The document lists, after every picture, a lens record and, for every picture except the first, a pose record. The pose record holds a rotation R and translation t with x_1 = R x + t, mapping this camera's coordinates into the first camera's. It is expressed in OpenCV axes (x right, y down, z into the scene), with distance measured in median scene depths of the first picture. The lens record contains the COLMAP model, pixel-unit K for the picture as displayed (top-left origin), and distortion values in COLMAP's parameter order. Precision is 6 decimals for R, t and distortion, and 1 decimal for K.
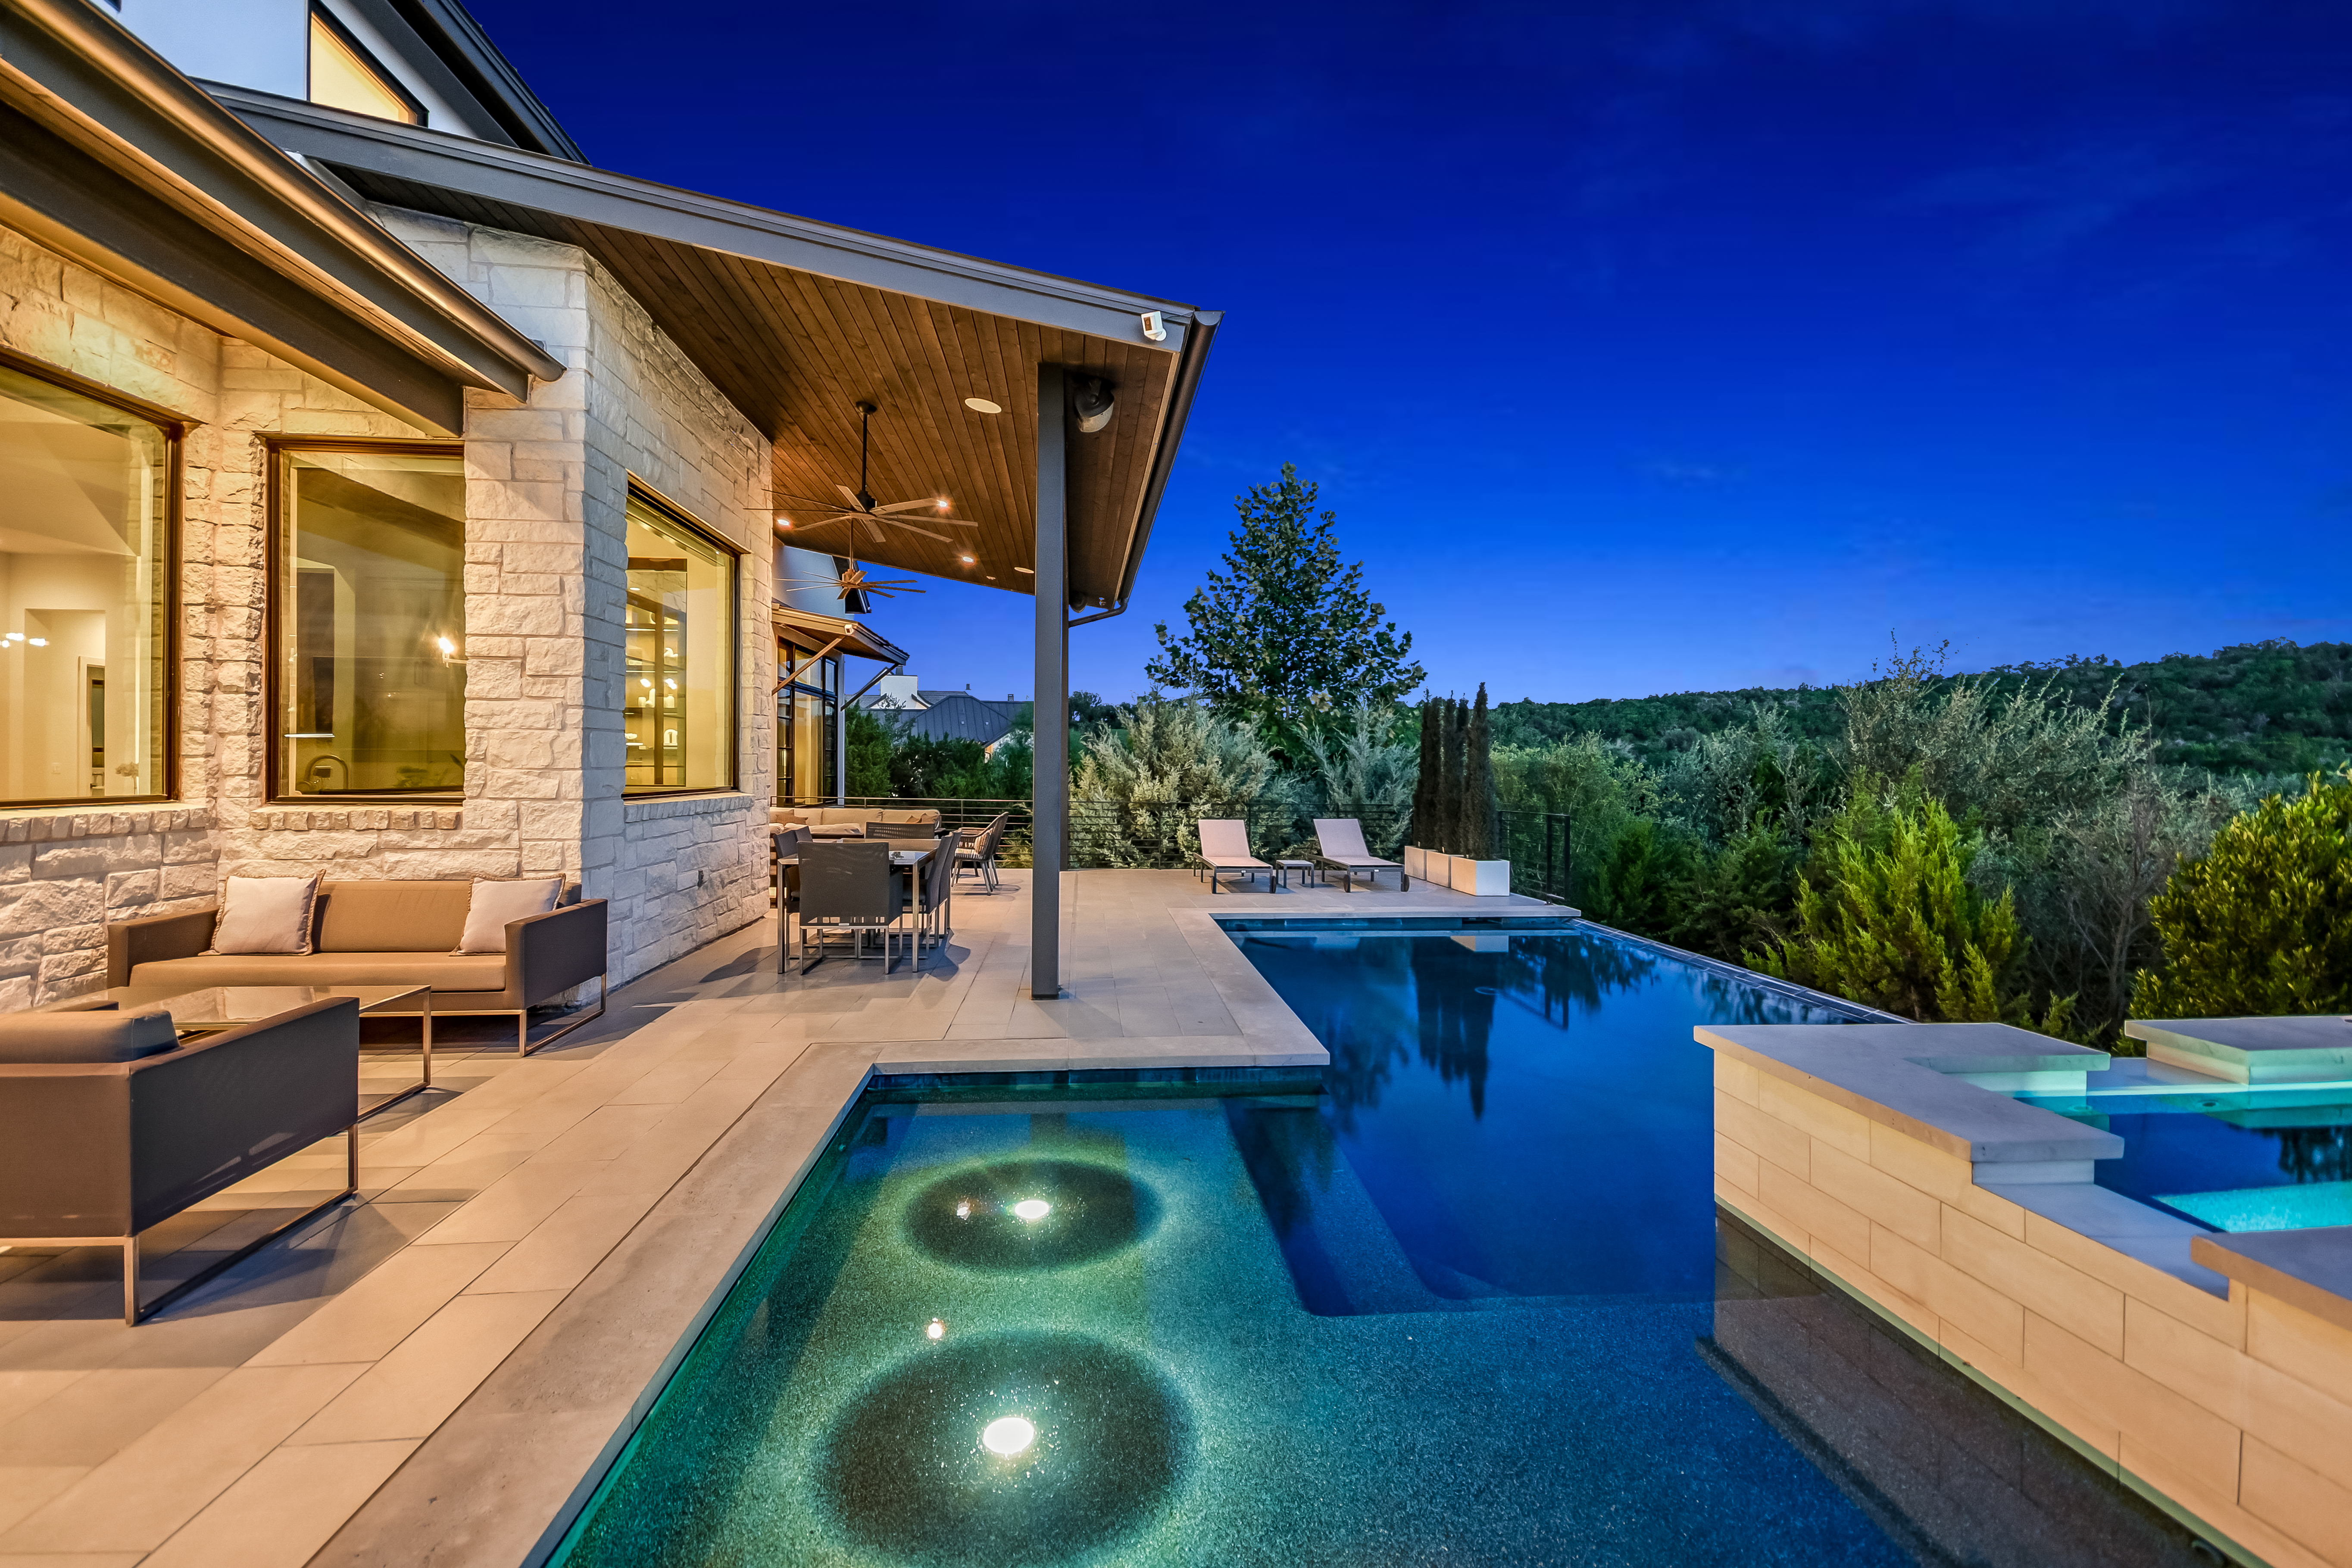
lens RADIAL K [[1025.0, 0, 1177.5], [0, 1025.0, 777.6], [0, 0, 1]] dist [-0.001558, -0.000056]
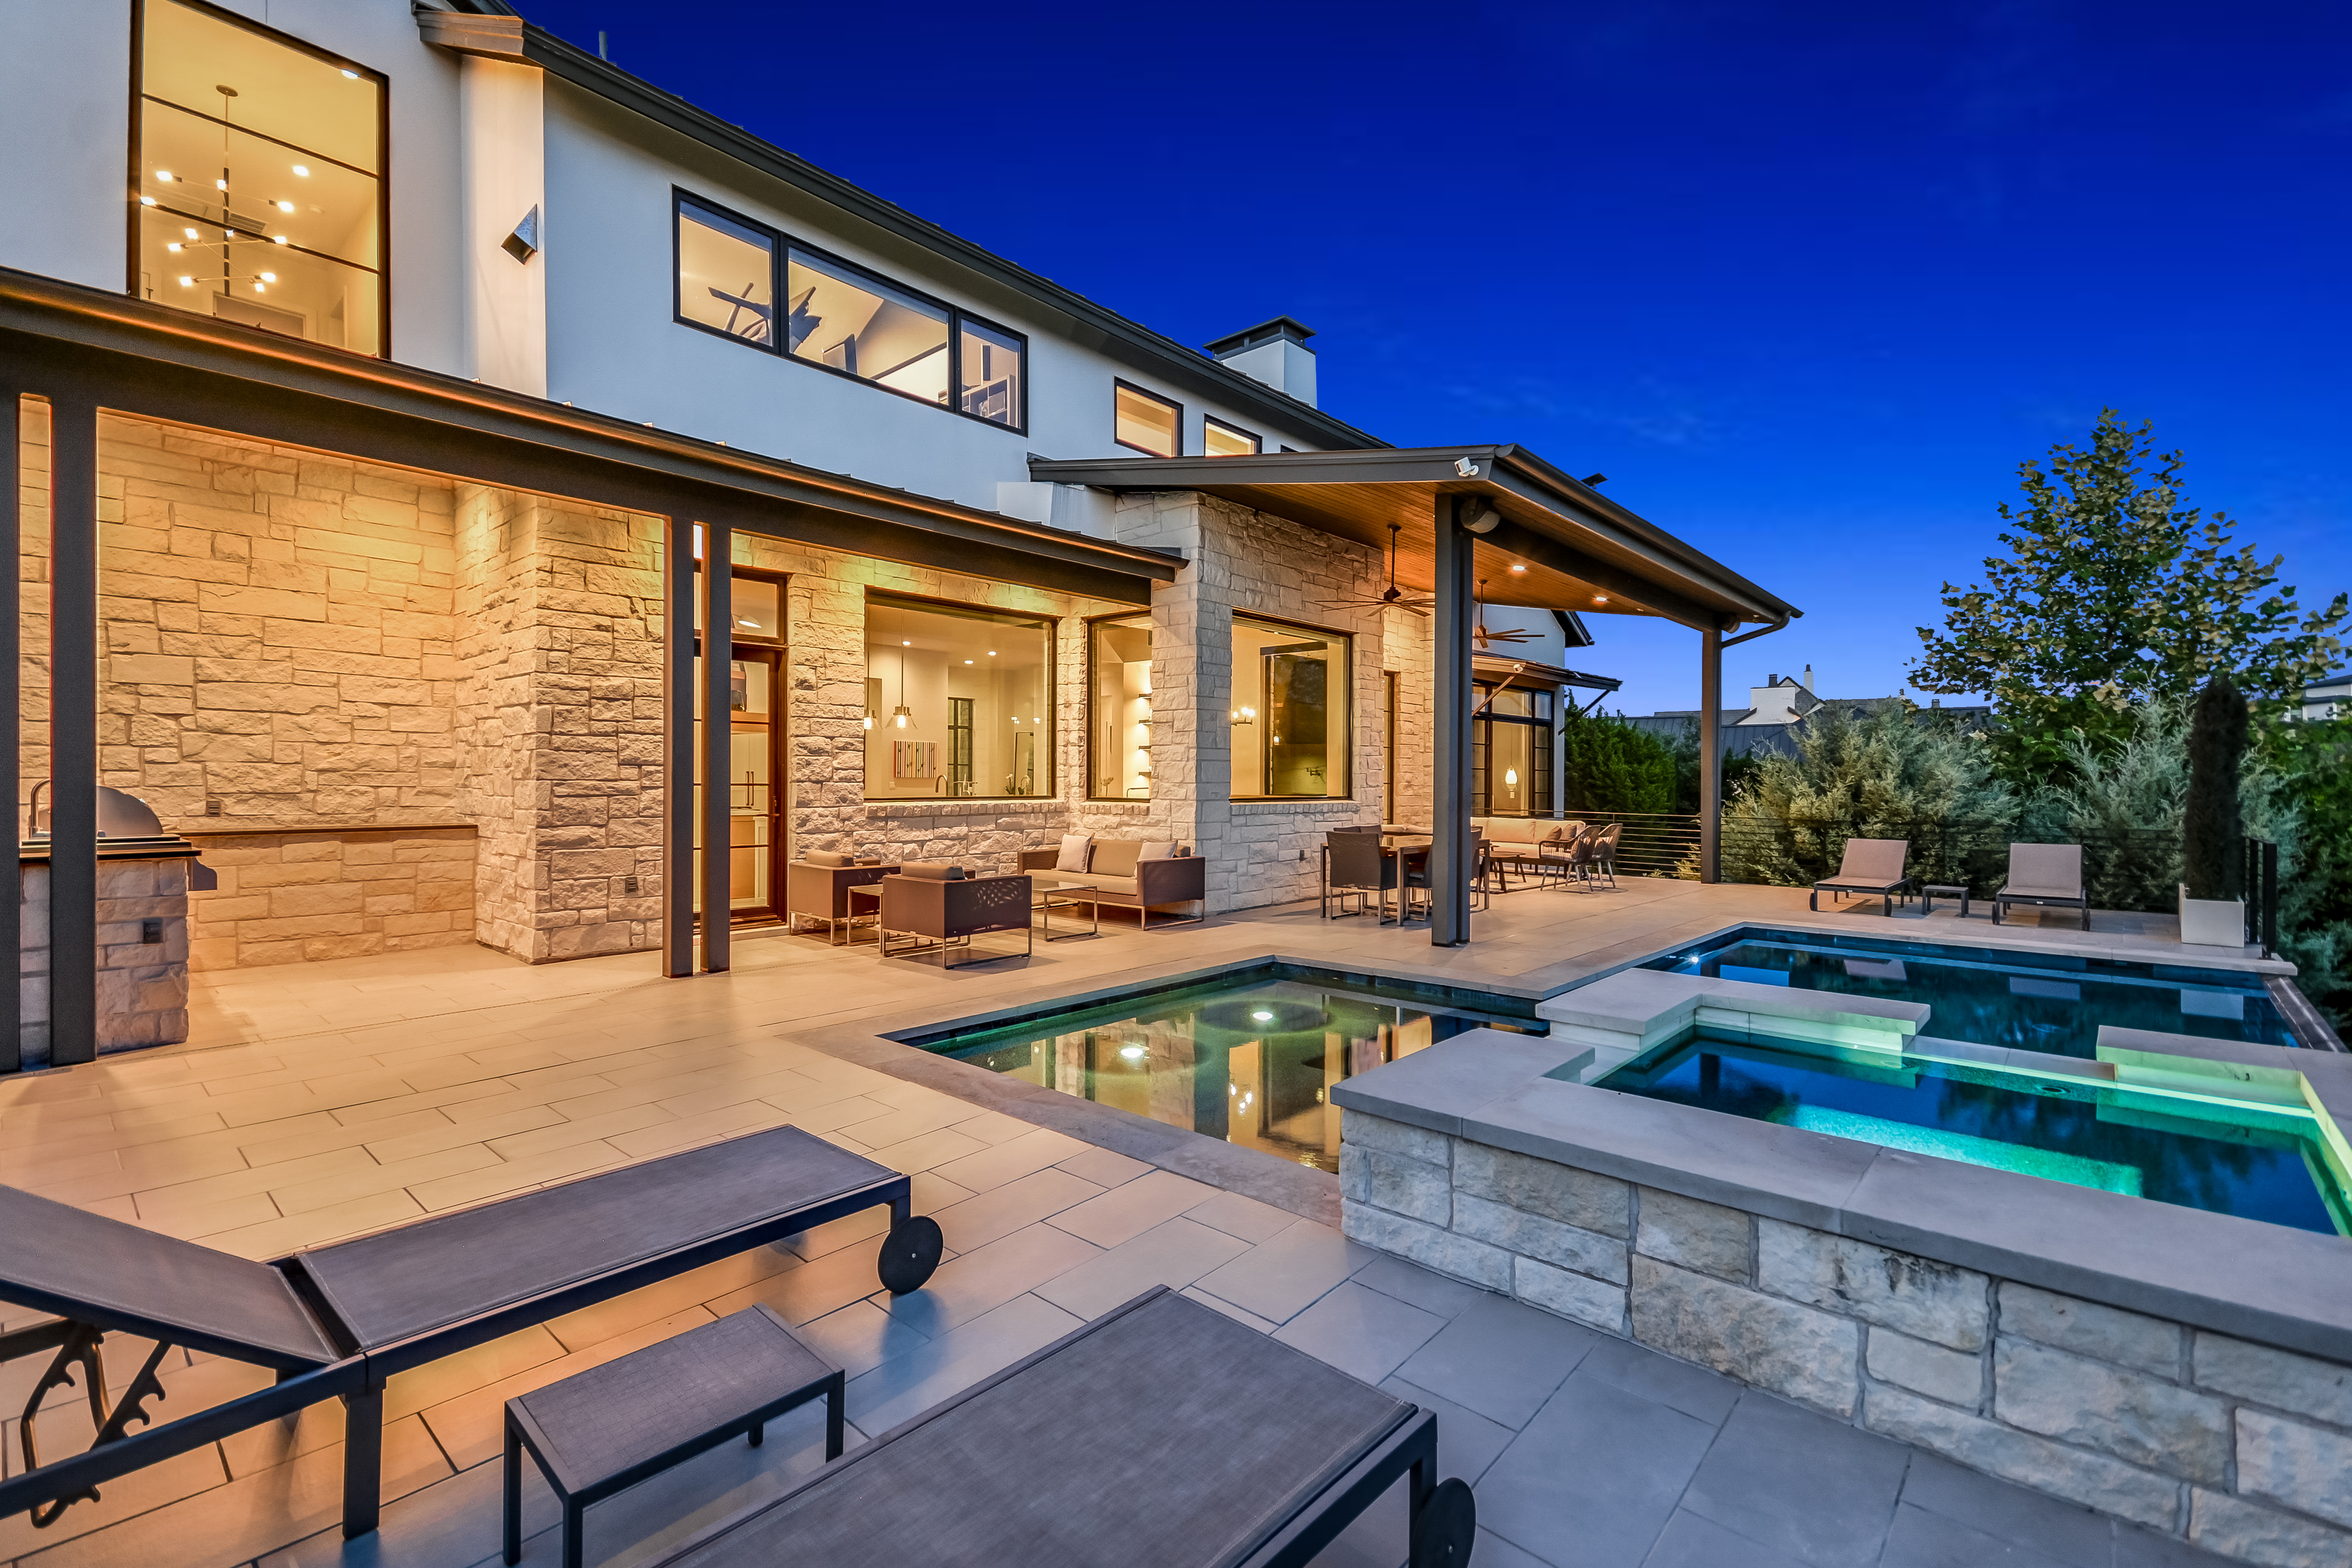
lens RADIAL K [[1025.1, 0, 1189.0], [0, 1025.1, 791.7], [0, 0, 1]] dist [-0.001558, -0.000056]
pose [[0.682455, 0.002748, -0.730922, 0.717543], [-0.007053, 0.999971, -0.002825, 0.012382], [0.730893, 0.007083, 0.682455, -0.225877]]
